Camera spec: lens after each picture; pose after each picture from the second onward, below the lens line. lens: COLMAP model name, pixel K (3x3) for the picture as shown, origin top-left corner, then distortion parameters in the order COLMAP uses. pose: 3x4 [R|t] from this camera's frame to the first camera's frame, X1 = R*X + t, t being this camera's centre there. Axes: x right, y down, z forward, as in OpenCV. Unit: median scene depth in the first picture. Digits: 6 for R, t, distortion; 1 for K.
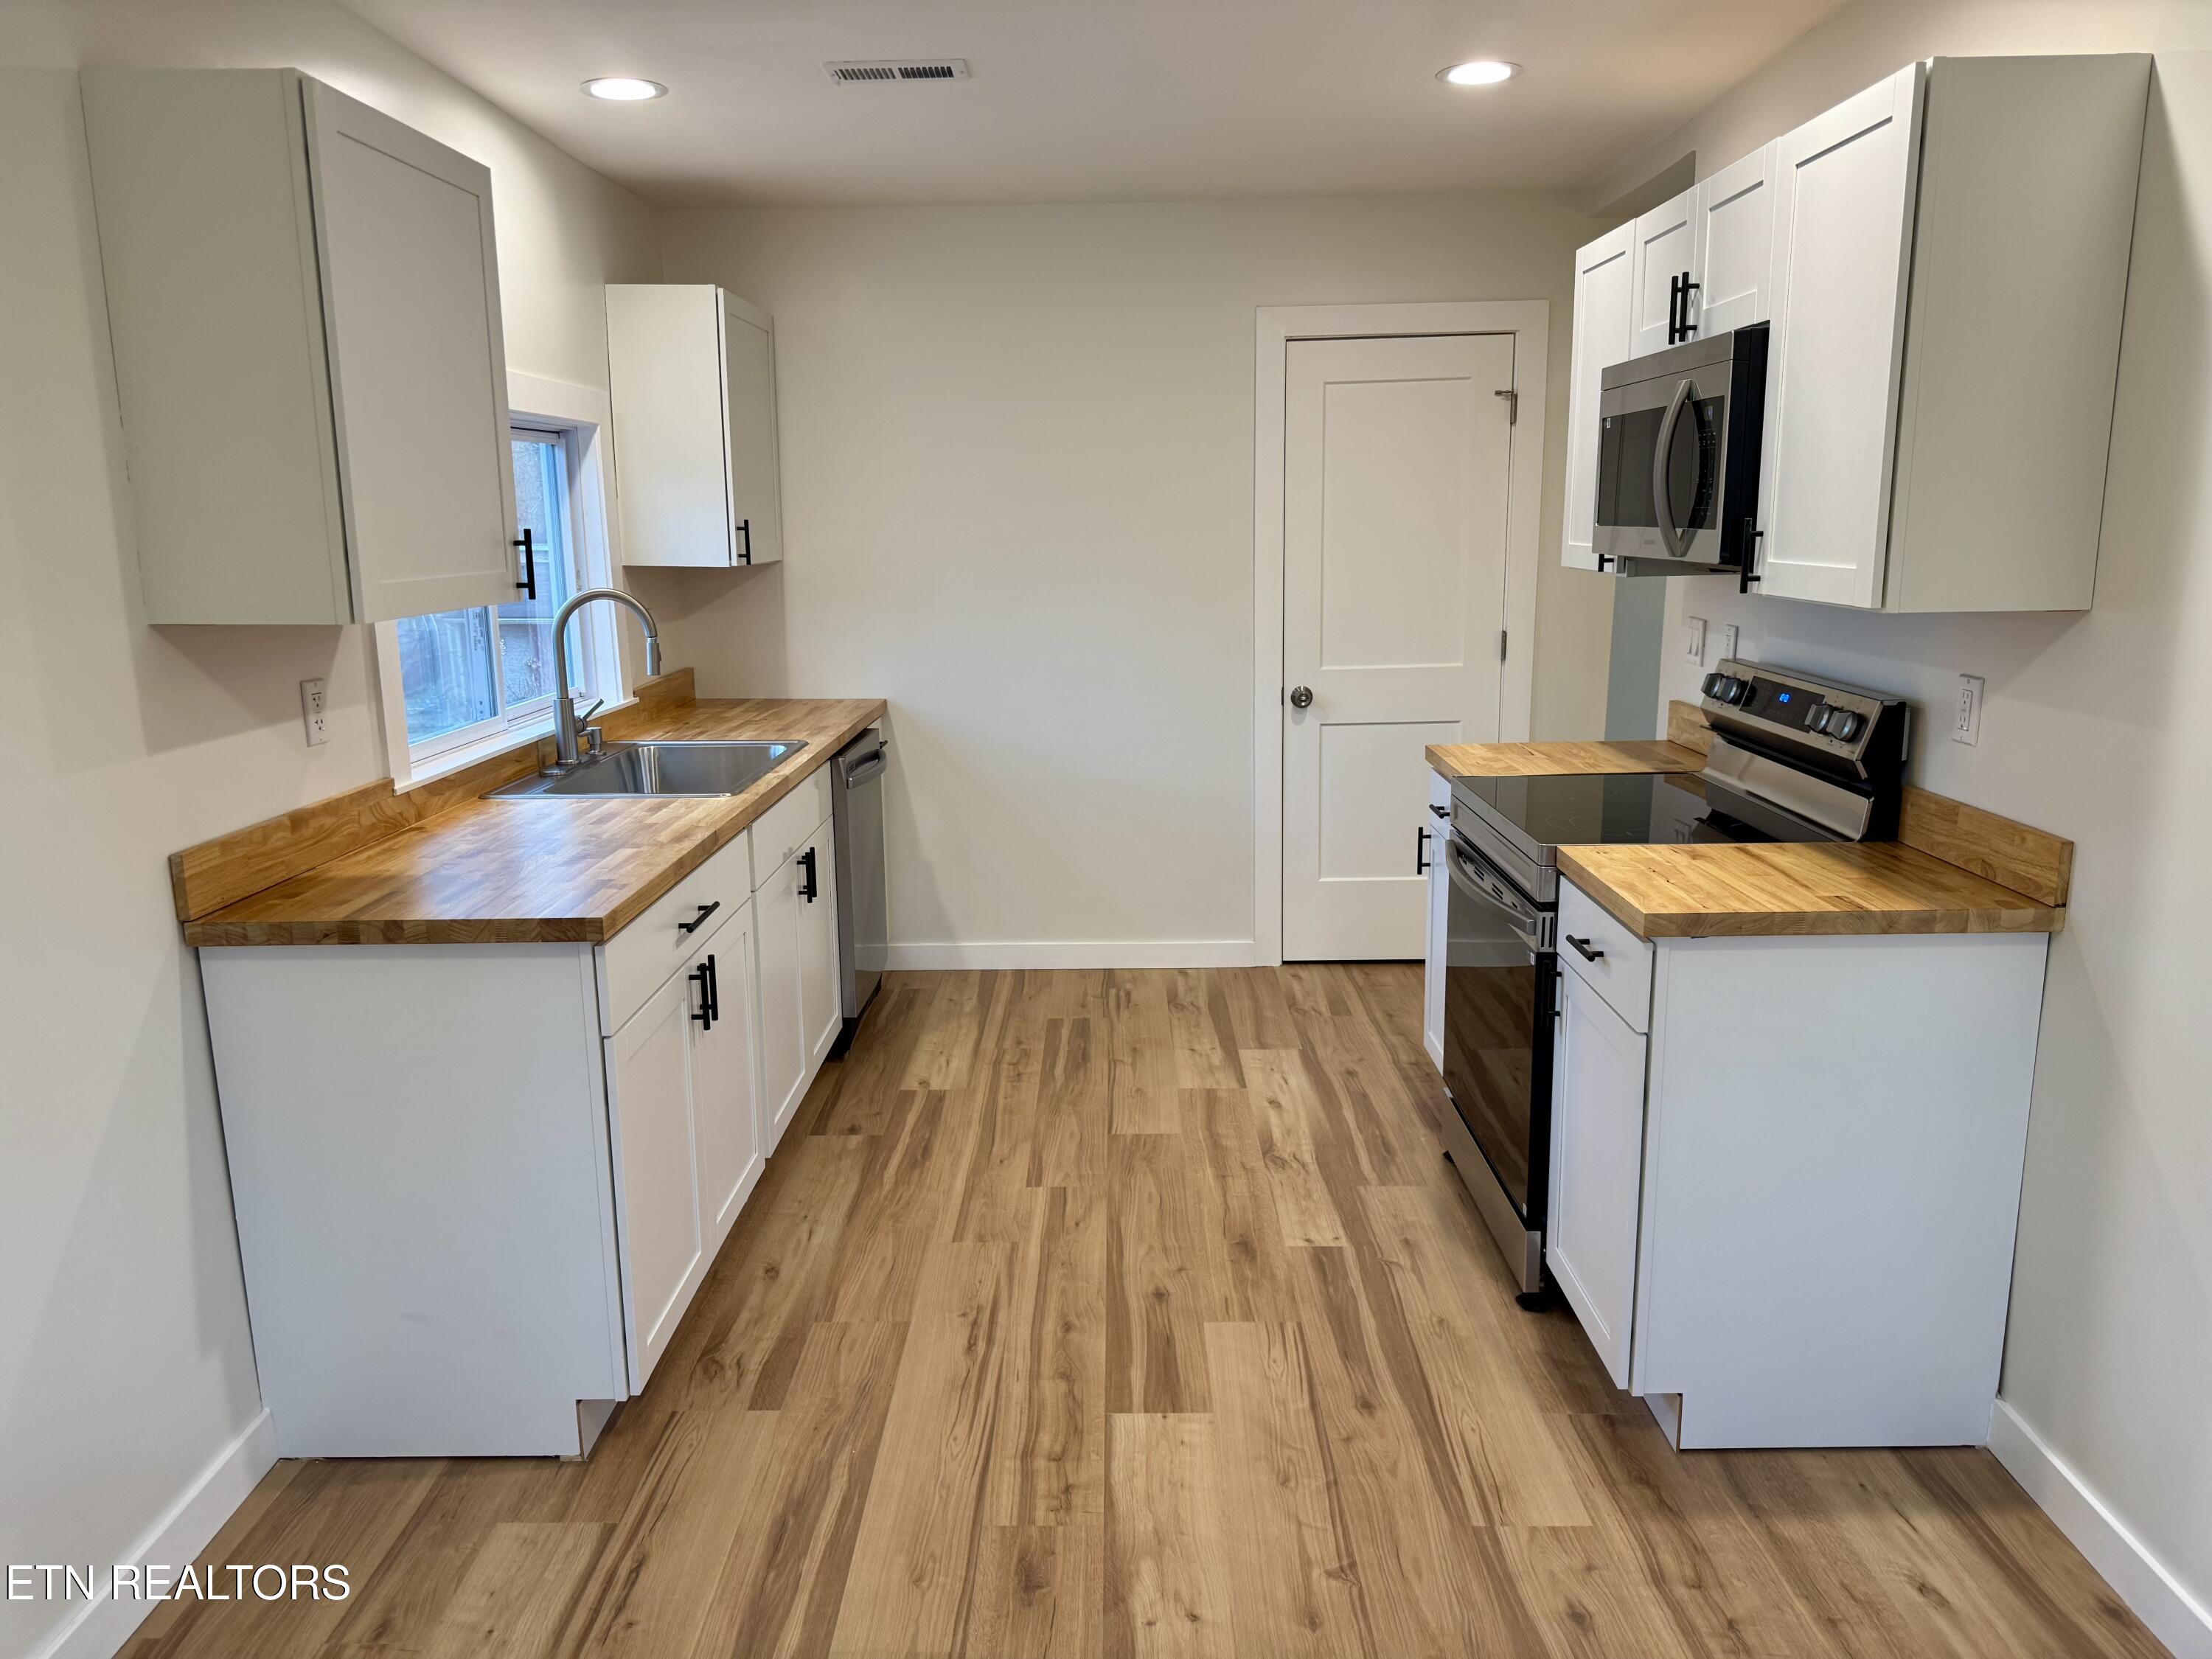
lens RADIAL K [[1558.9, 0, 1108.9], [0, 1558.9, 833.1], [0, 0, 1]] dist [0.066532, -0.072081]
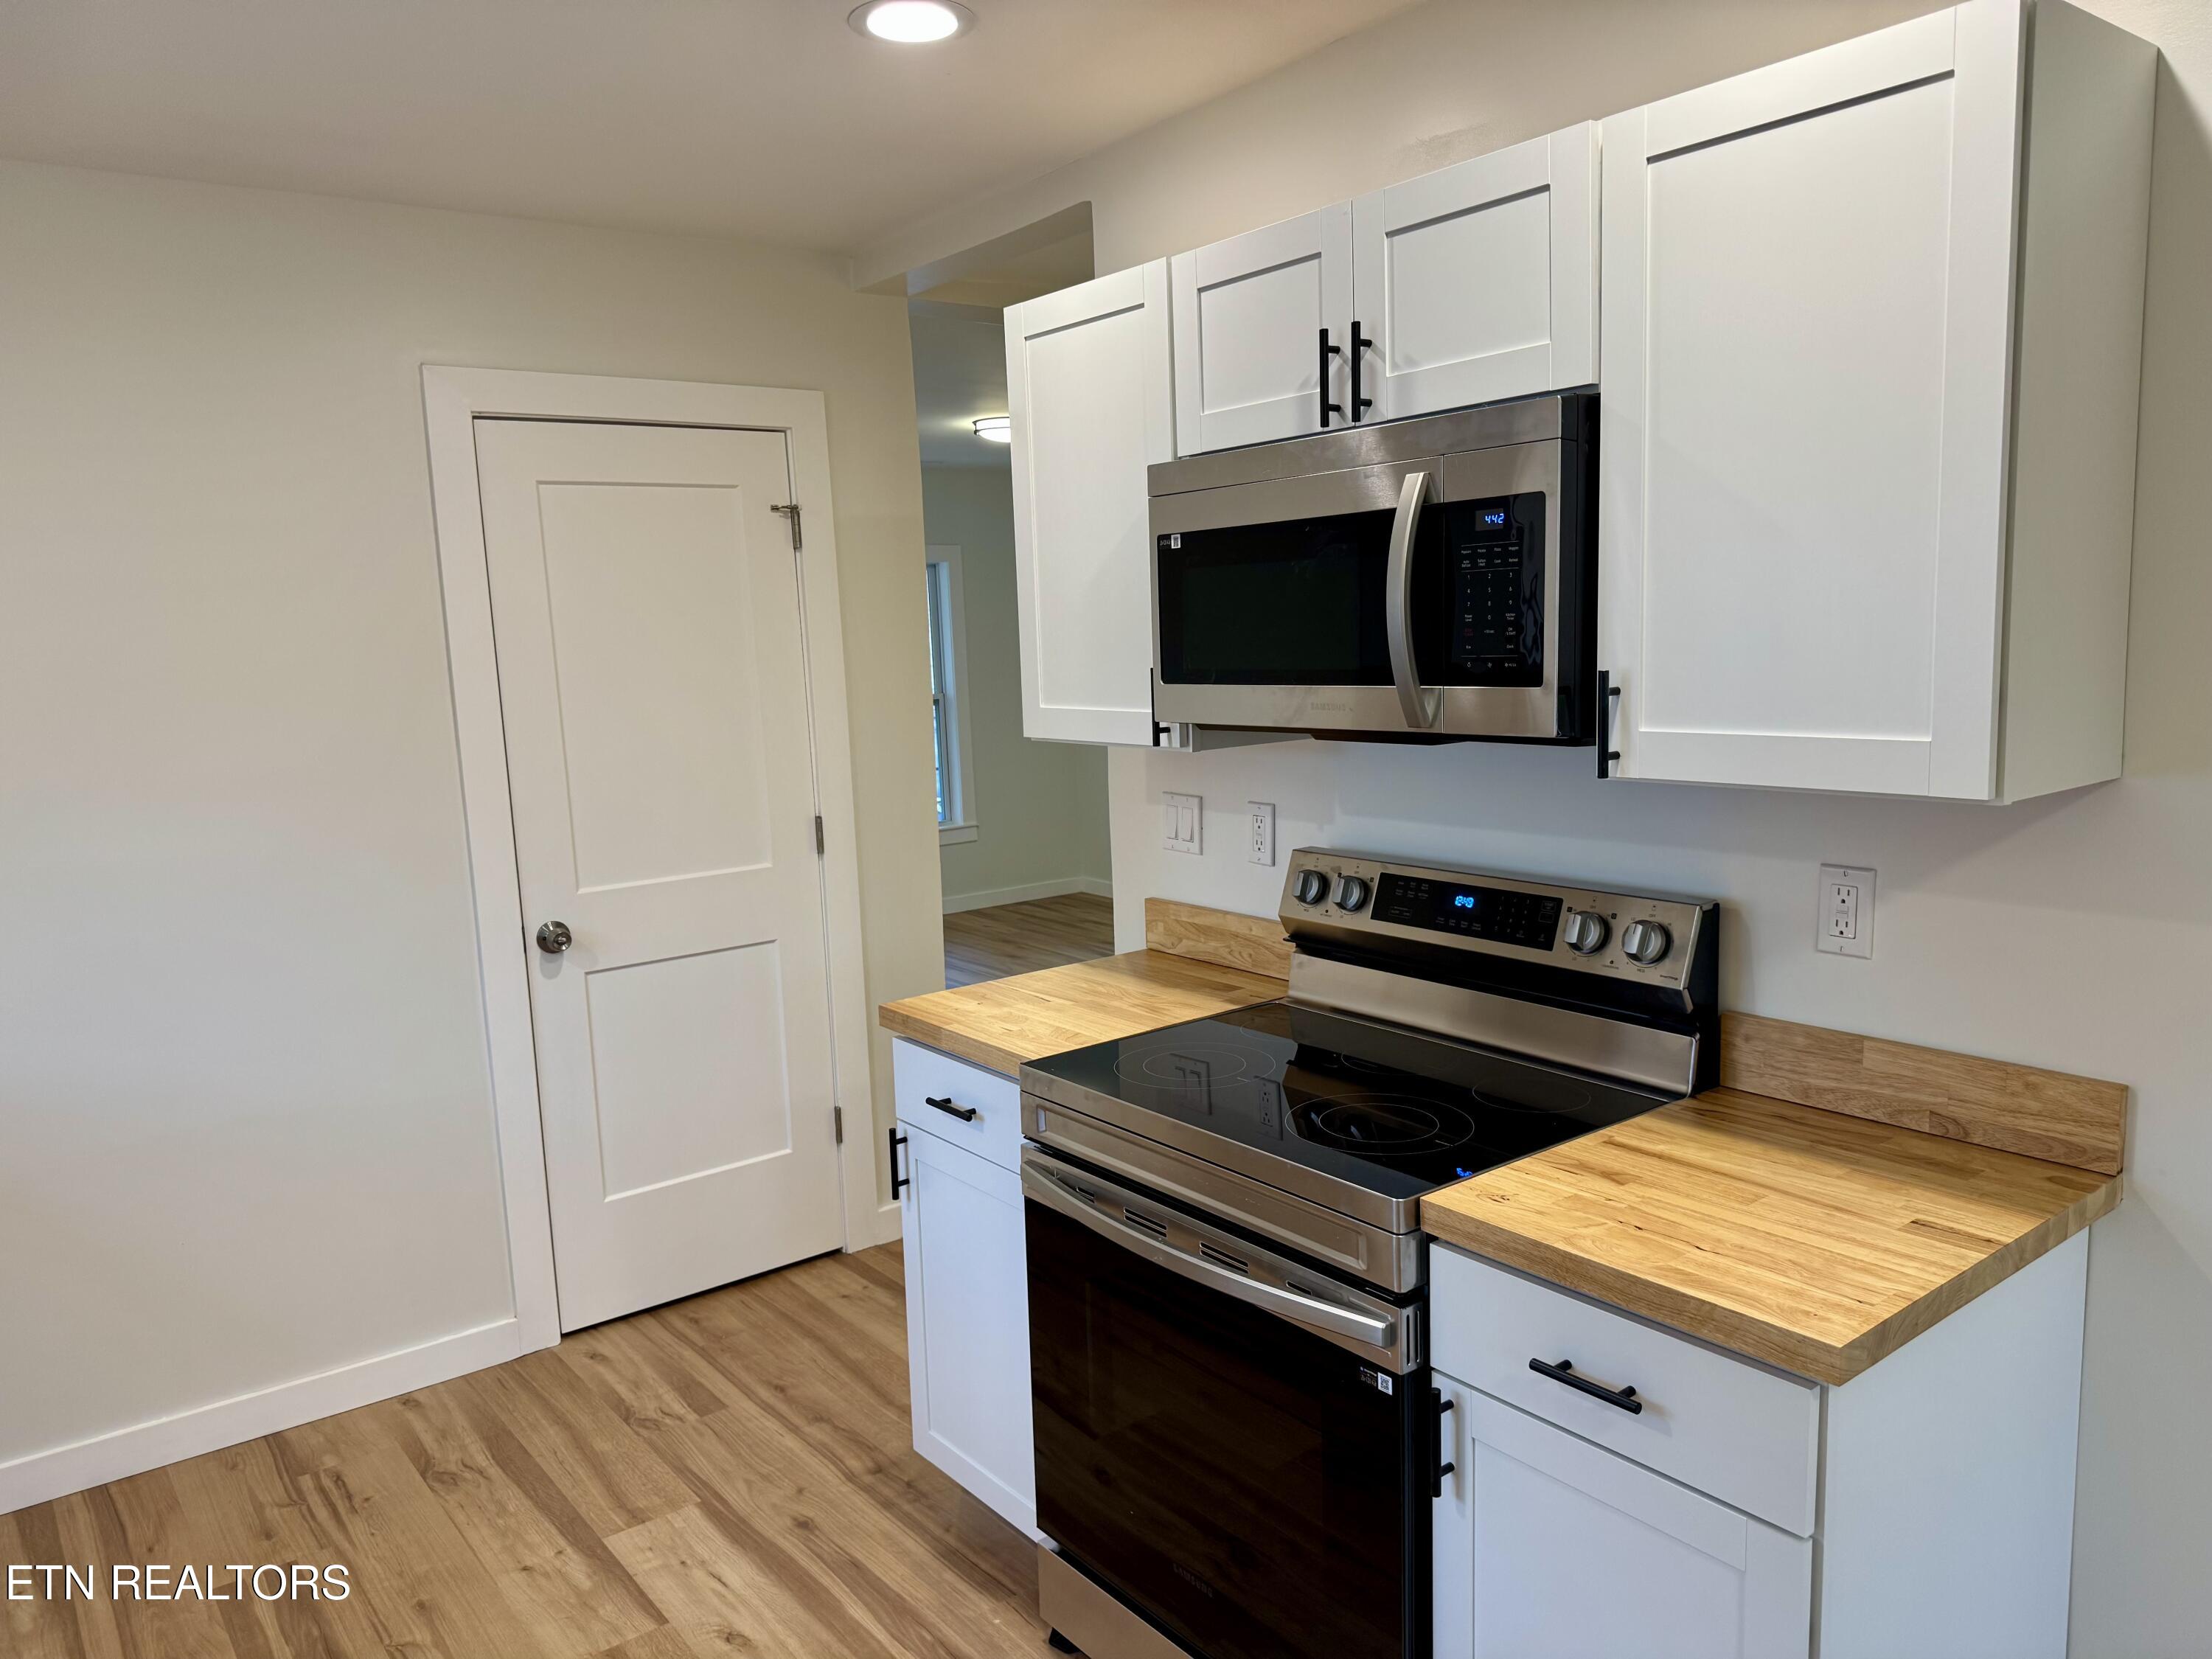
lens RADIAL K [[1558.9, 0, 1098.2], [0, 1558.9, 836.8], [0, 0, 1]] dist [0.066532, -0.072081]
pose [[0.788013, -0.099050, 0.607639, -0.151819], [0.149050, 0.988306, -0.032192, -0.113628], [-0.597344, 0.115936, 0.793561, 0.491573]]
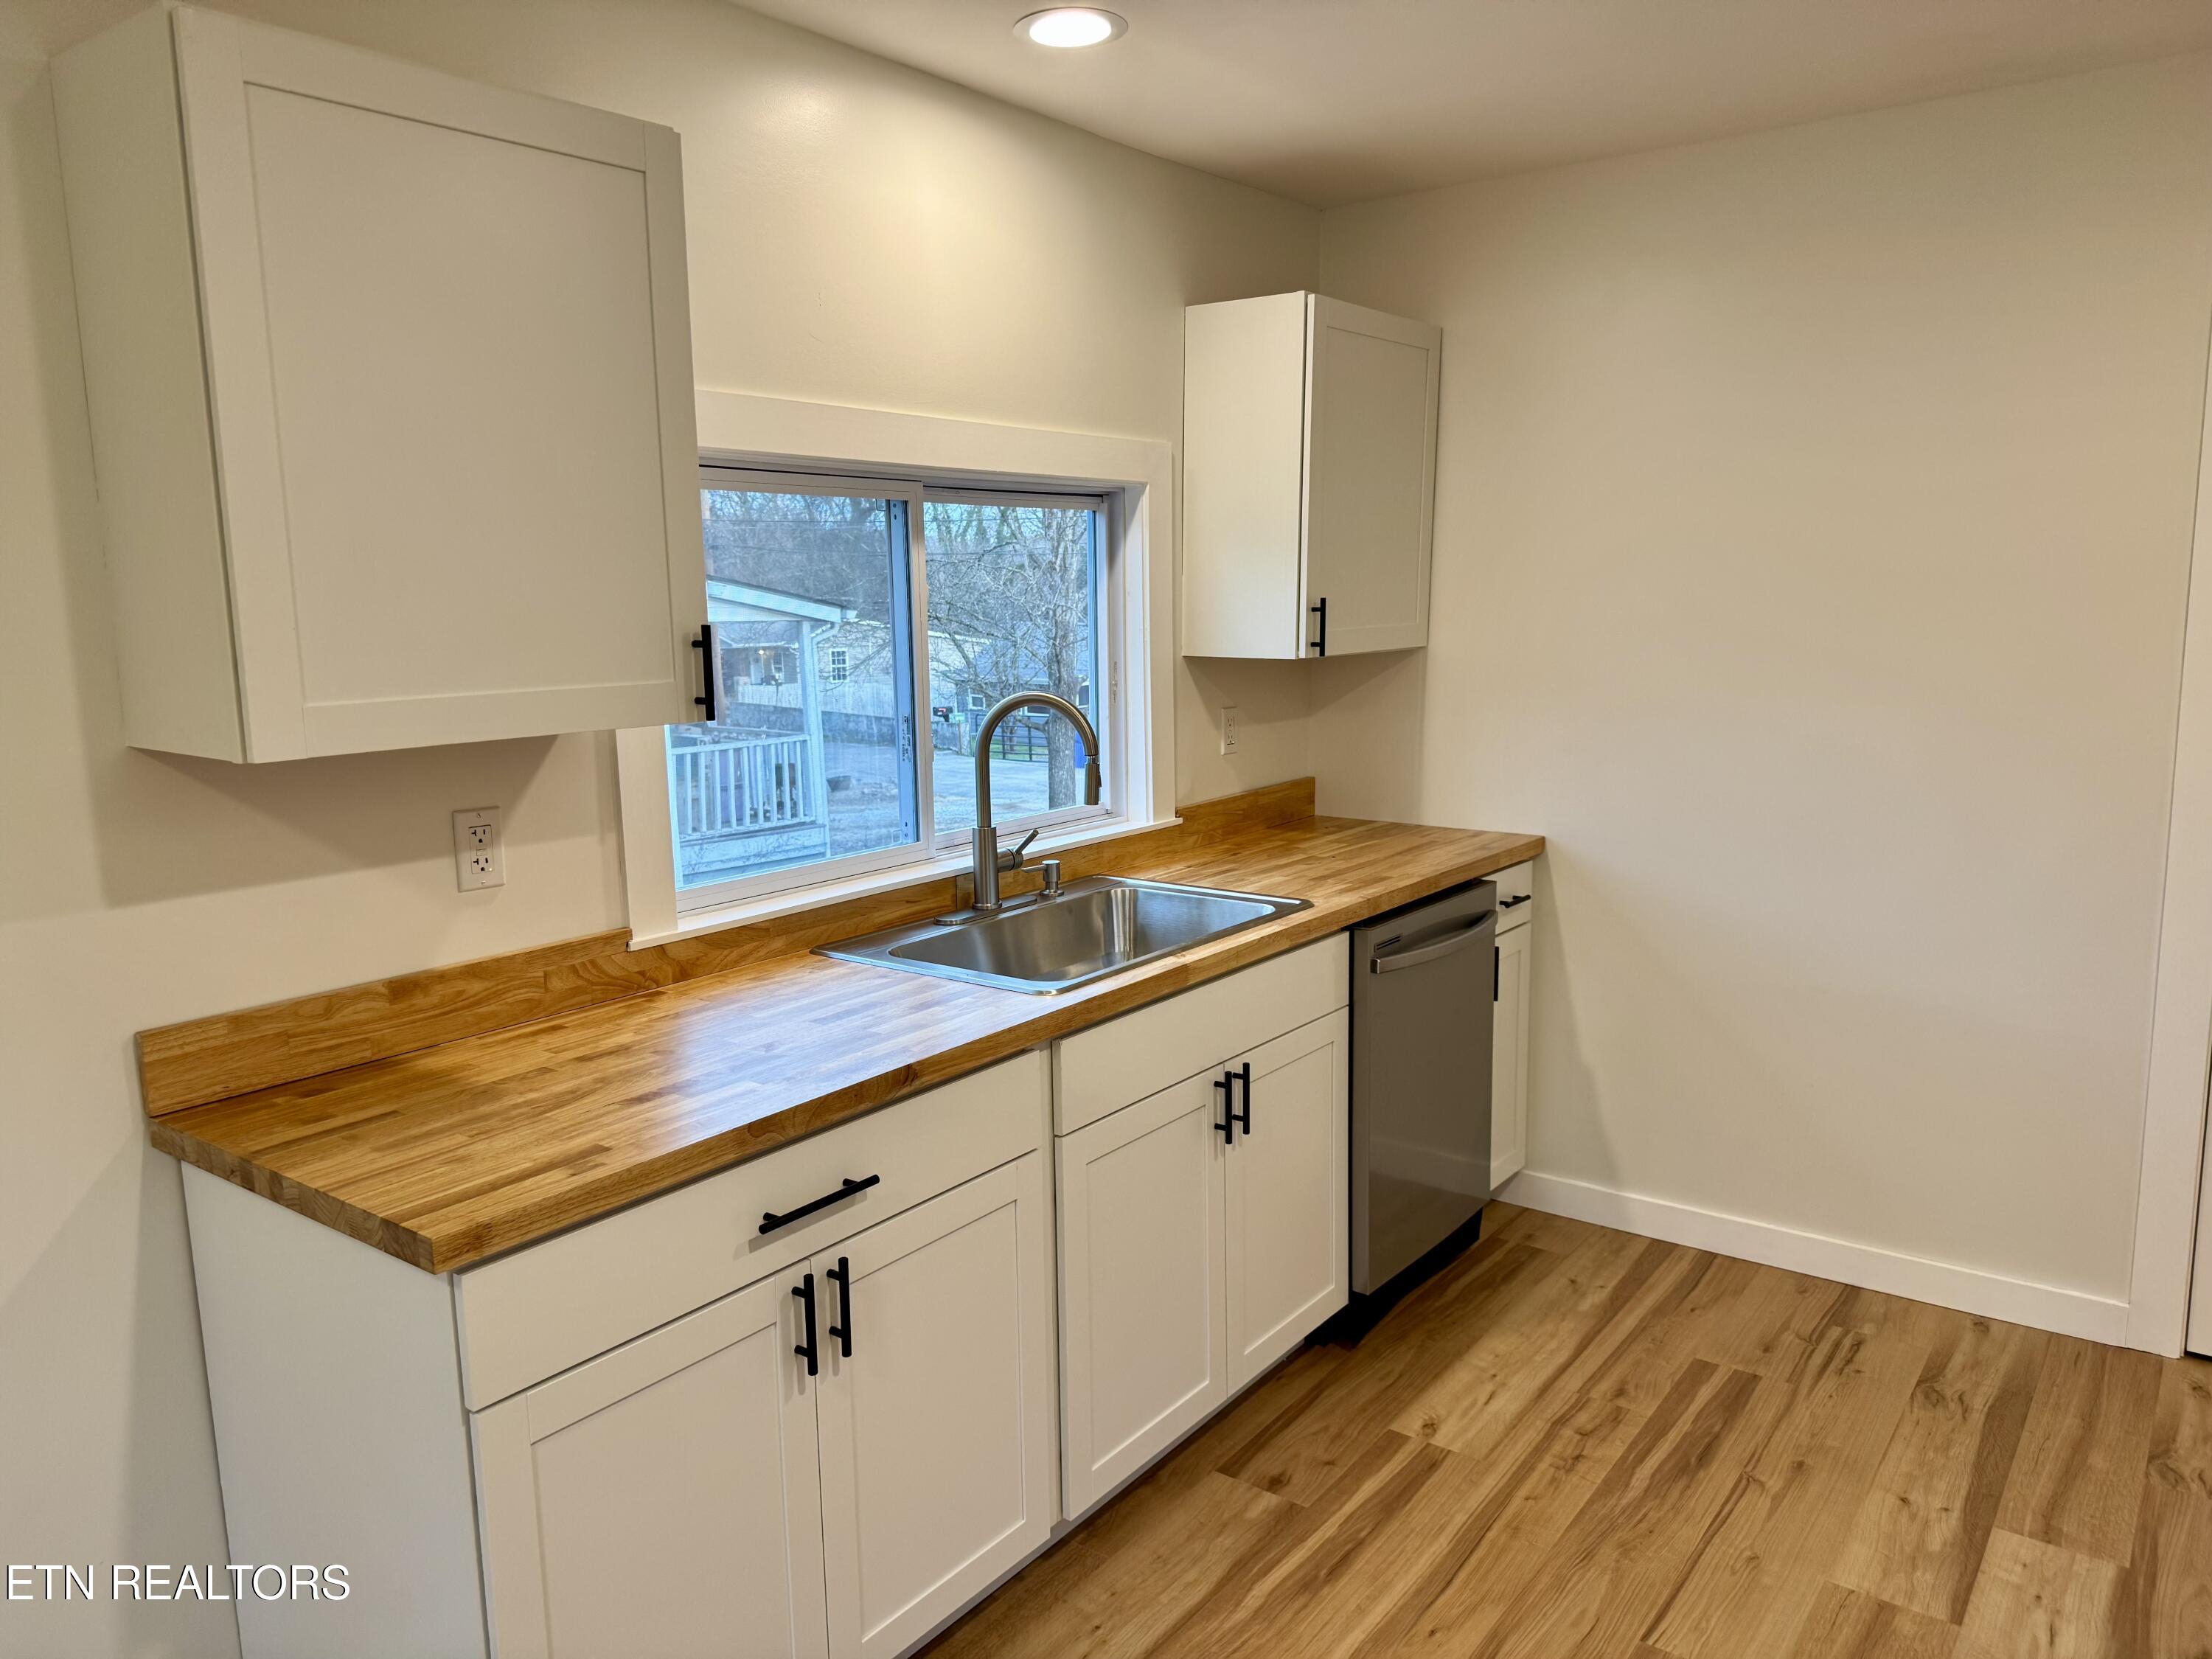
lens RADIAL K [[1558.9, 0, 1105.9], [0, 1558.9, 839.6], [0, 0, 1]] dist [0.066532, -0.072081]
pose [[0.802789, 0.089394, -0.589523, 0.189549], [-0.109224, 0.994015, 0.001994, -0.099763], [0.586173, 0.062790, 0.807749, 0.456751]]
